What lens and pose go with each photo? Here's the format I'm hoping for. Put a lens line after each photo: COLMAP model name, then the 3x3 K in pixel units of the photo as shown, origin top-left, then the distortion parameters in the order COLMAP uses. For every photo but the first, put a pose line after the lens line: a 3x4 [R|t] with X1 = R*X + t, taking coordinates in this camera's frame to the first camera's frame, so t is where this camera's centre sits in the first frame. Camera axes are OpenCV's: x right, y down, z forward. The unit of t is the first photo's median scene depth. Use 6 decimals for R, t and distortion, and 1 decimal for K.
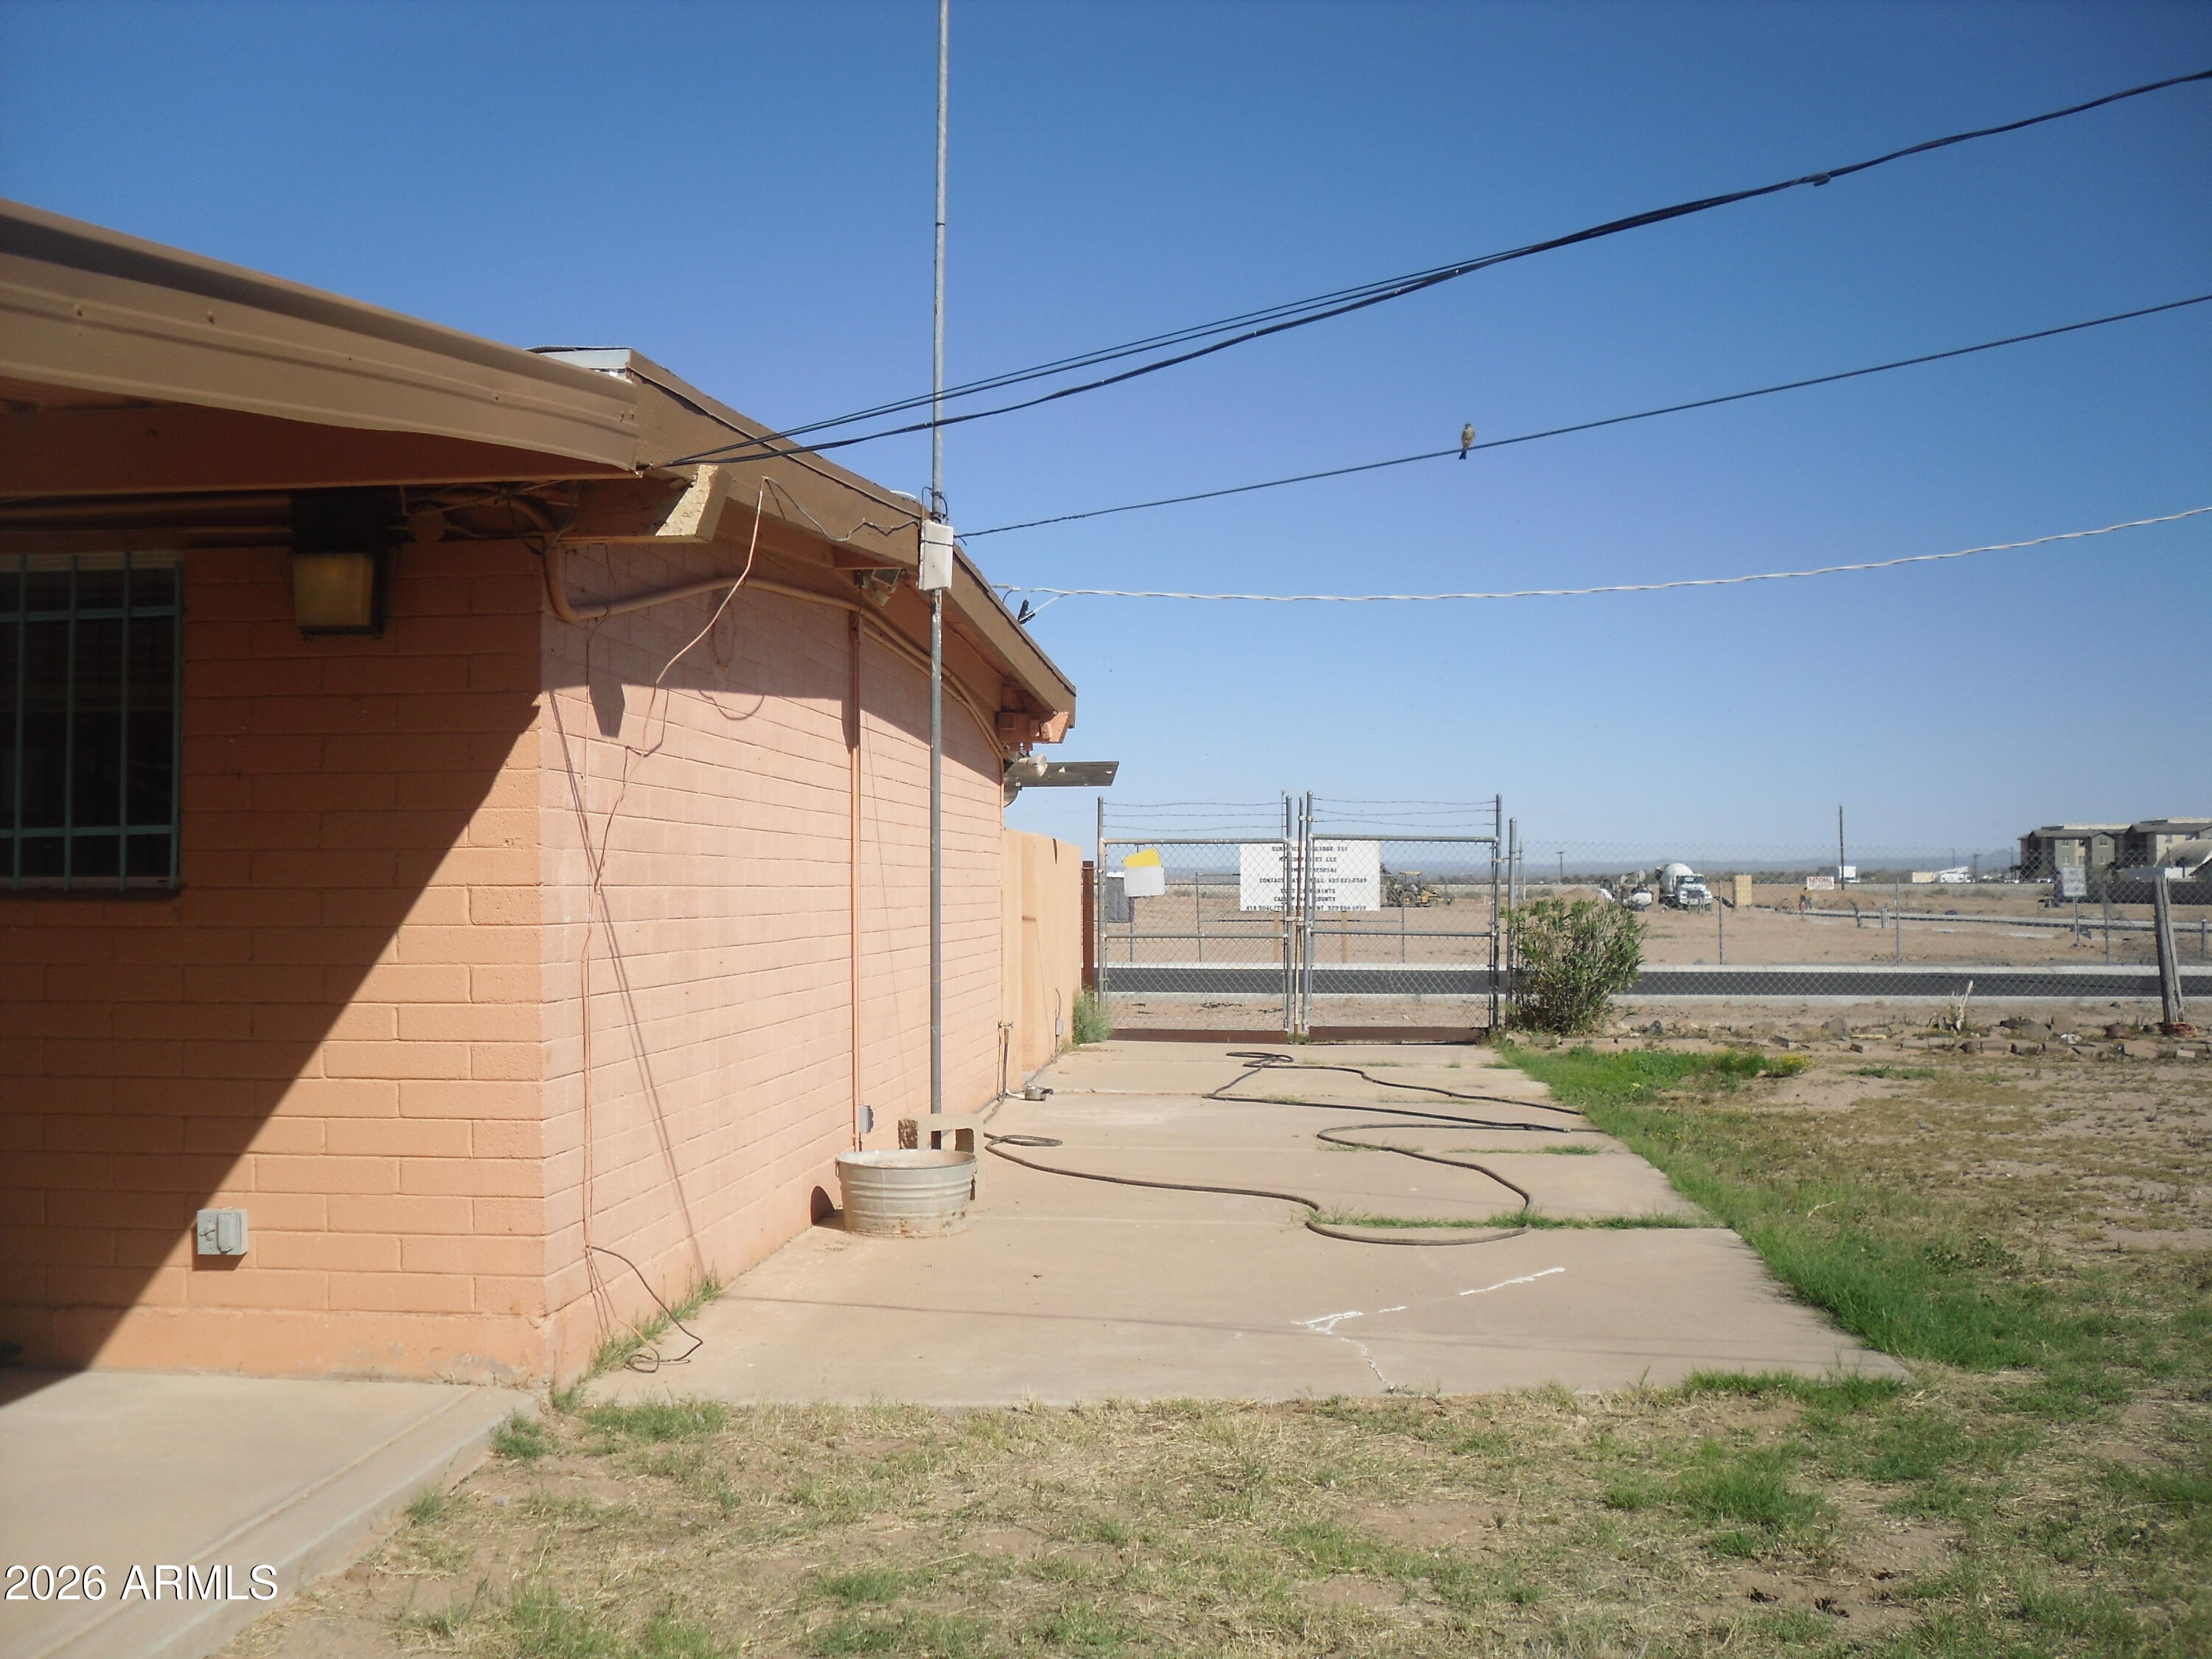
lens RADIAL K [[2345.9, 0, 1106.0], [0, 2345.9, 829.5], [0, 0, 1]] dist [-0.218010, 0.275796]
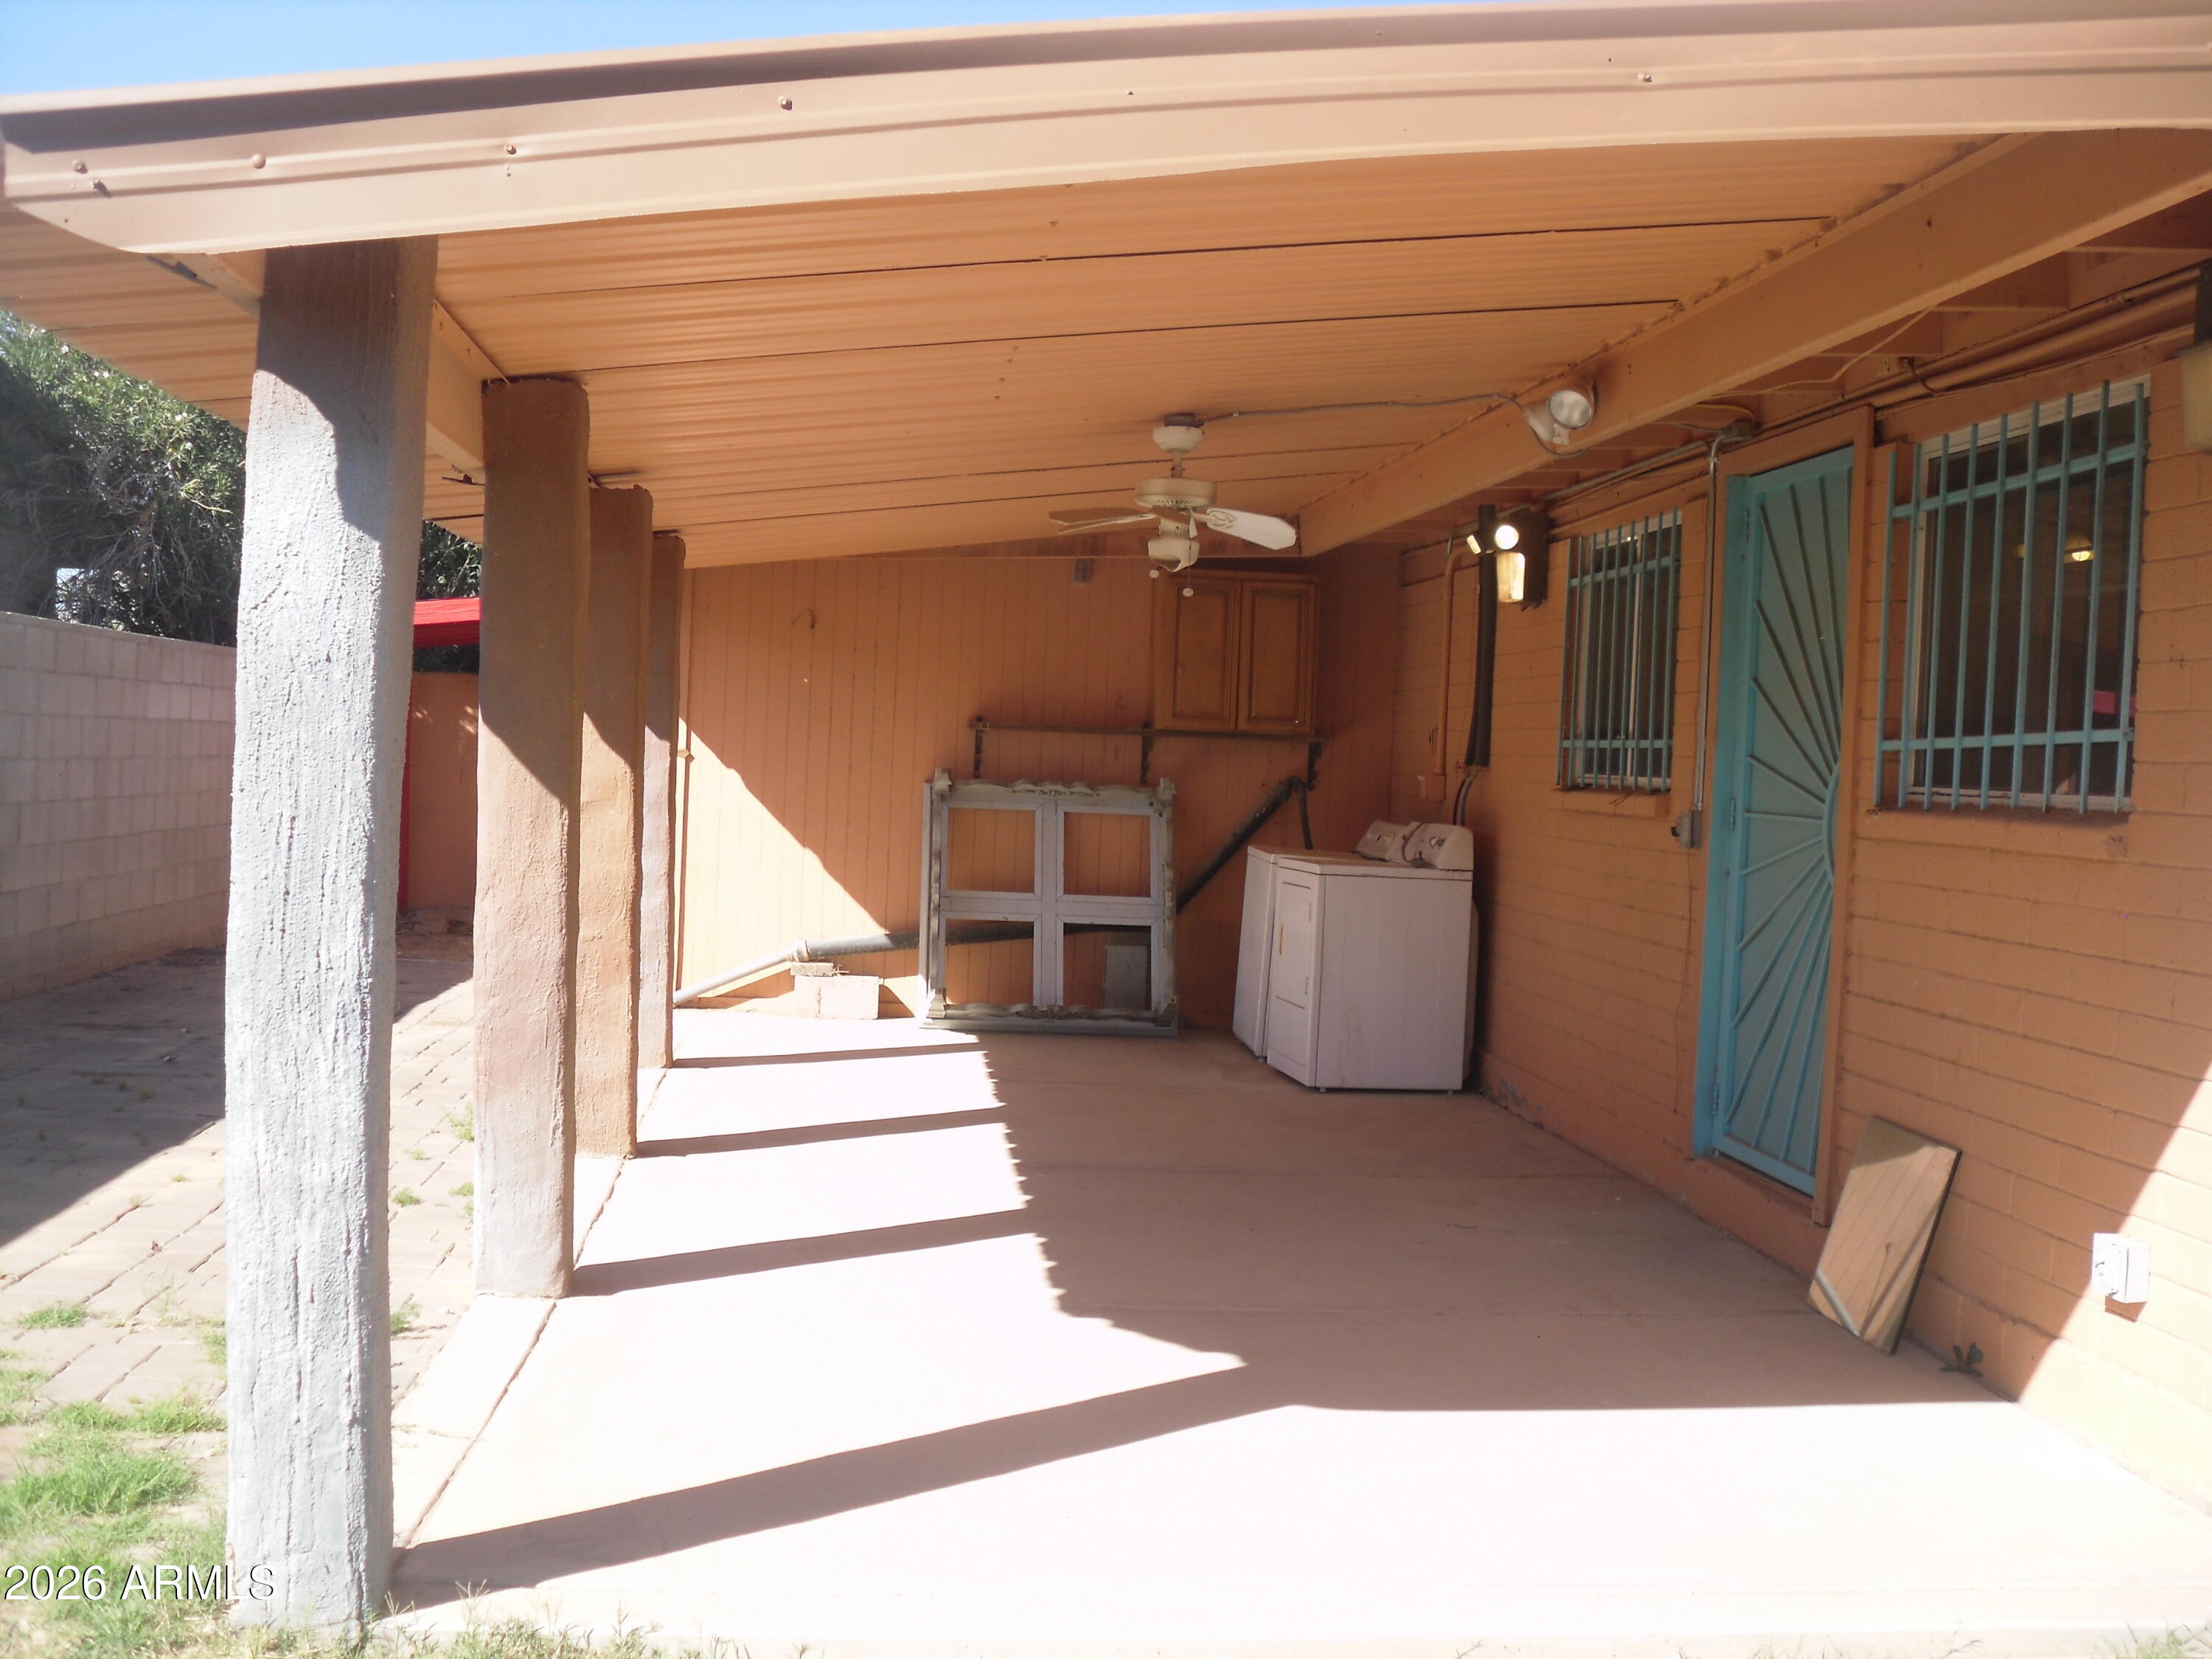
lens RADIAL K [[2345.9, 0, 1106.0], [0, 2345.9, 829.5], [0, 0, 1]] dist [-0.218010, 0.275796]
pose [[0.151864, 0.037954, -0.987672, 0.294591], [-0.028089, 0.999025, 0.034071, 0.015302], [0.988002, 0.022569, 0.152782, 0.545778]]
